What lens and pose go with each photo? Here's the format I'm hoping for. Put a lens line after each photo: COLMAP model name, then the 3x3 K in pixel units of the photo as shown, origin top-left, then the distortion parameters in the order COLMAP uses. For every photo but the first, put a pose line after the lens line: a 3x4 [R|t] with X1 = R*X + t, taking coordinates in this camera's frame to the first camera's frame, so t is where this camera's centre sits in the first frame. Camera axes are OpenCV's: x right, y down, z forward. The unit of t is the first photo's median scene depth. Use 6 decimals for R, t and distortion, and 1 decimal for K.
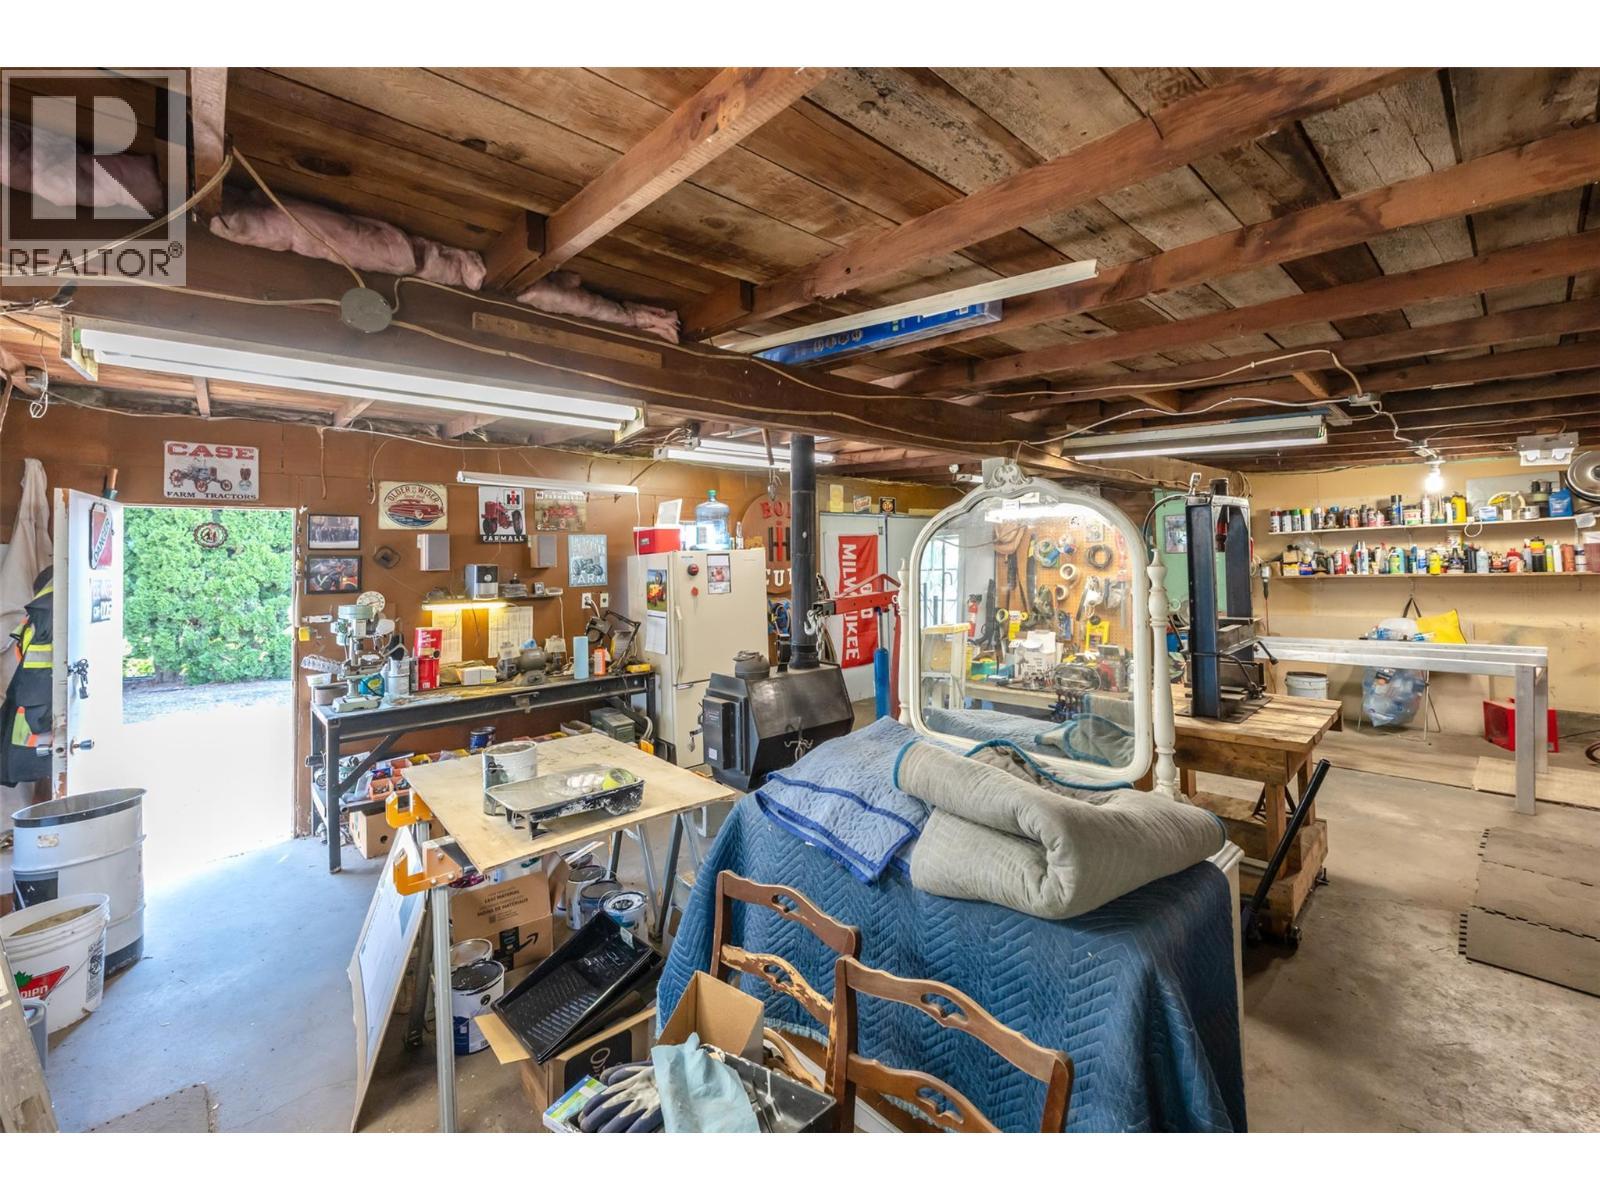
lens RADIAL K [[646.7, 0, 800.1], [0, 646.7, 559.0], [0, 0, 1]] dist [0.001142, 0.000199]
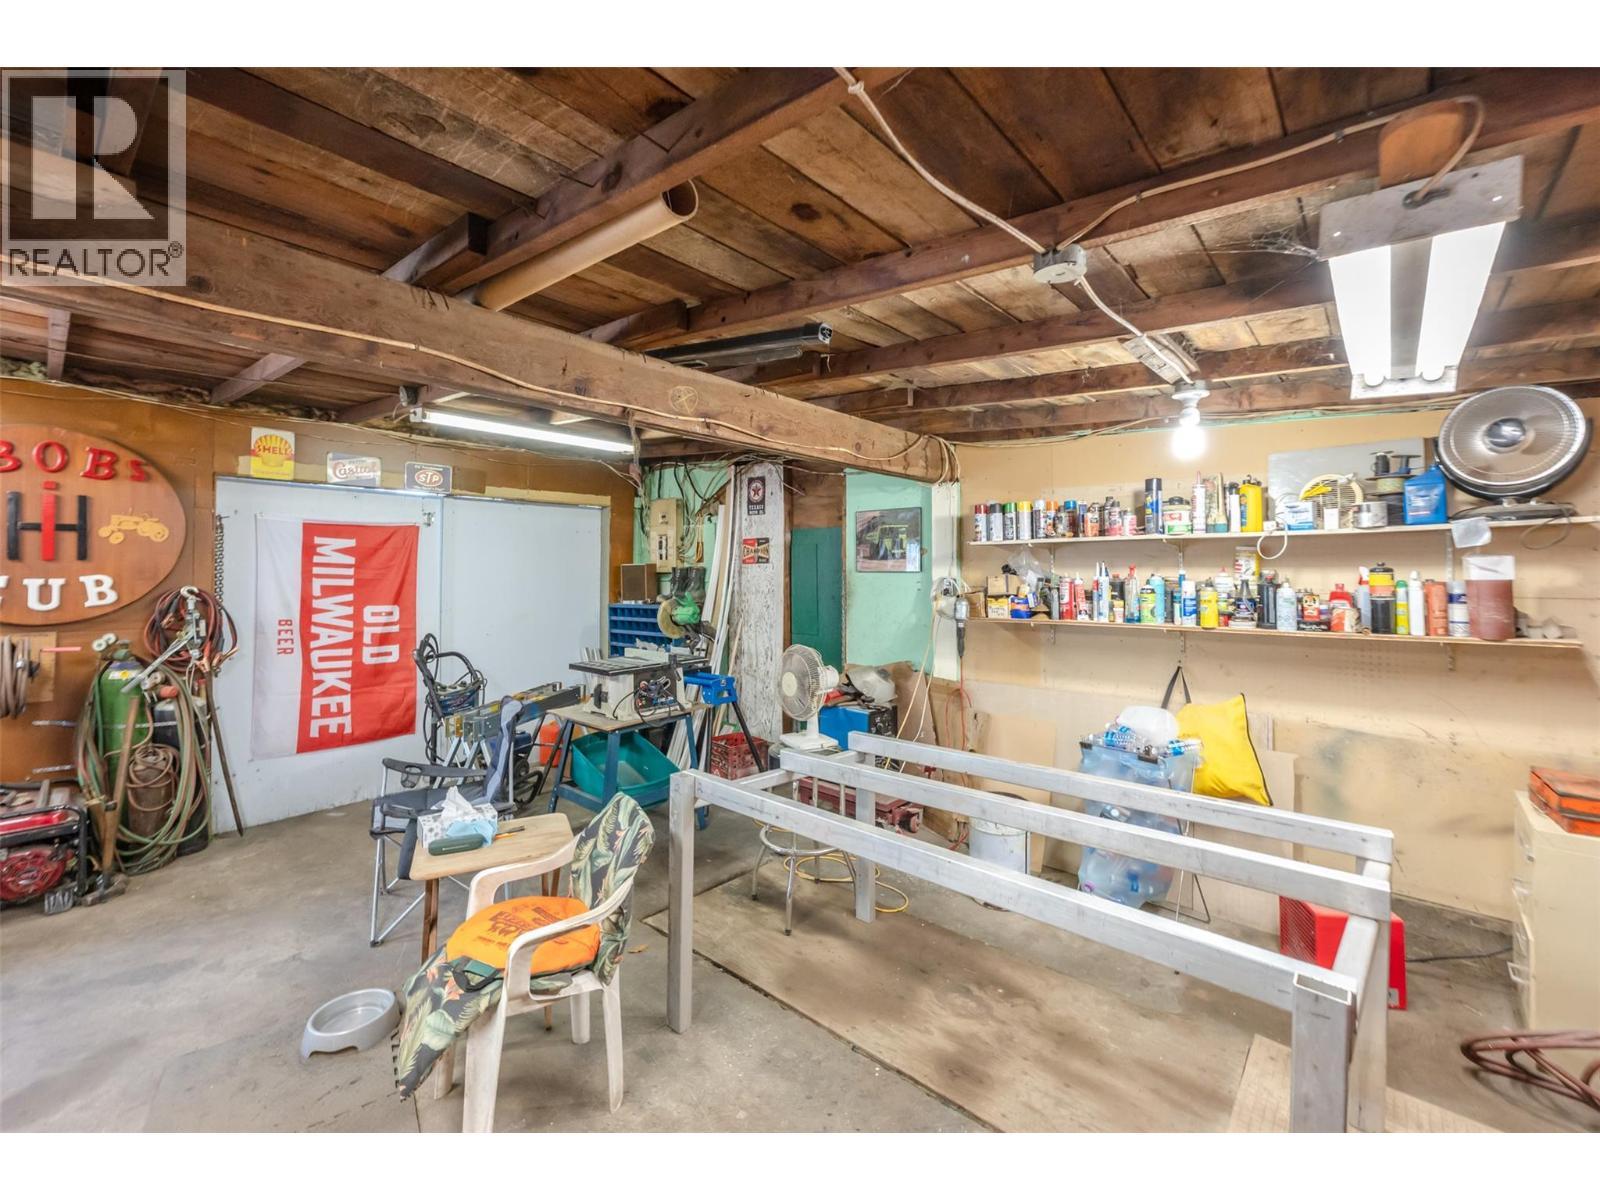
lens RADIAL K [[641.7, 0, 801.6], [0, 641.7, 565.3], [0, 0, 1]] dist [0.000264, 0.000133]
pose [[0.993343, 0.035479, 0.109597, 0.590428], [-0.035087, 0.999369, -0.005502, -0.013176], [-0.109723, 0.001620, 0.993961, 0.514519]]
